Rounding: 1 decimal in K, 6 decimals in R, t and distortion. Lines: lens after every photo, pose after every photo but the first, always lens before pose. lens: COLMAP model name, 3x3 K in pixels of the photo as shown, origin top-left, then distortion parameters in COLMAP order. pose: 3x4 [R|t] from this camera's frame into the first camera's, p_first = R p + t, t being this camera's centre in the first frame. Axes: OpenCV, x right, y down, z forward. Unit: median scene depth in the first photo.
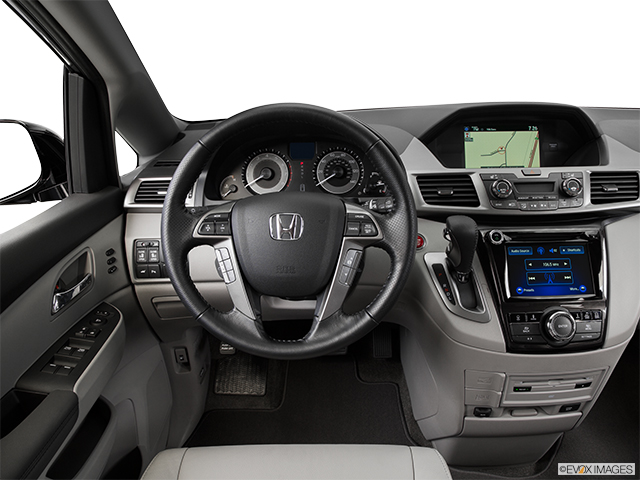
lens RADIAL K [[483.3, 0, 320.0], [0, 483.3, 240.0], [0, 0, 1]] dist [-0.129951, 0.065499]
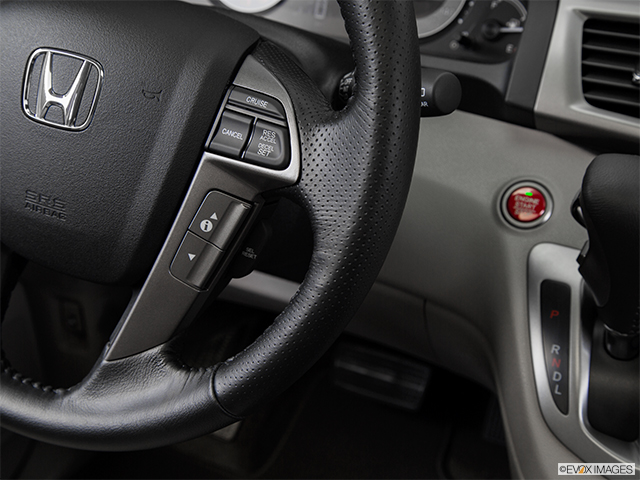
lens RADIAL K [[836.6, 0, 320.0], [0, 836.6, 240.0], [0, 0, 1]] dist [0.097202, -0.004241]
pose [[0.921611, 0.241270, -0.304010, 0.261803], [-0.192698, 0.964384, 0.181191, -0.056725], [0.336899, -0.108405, 0.935280, 0.374416]]
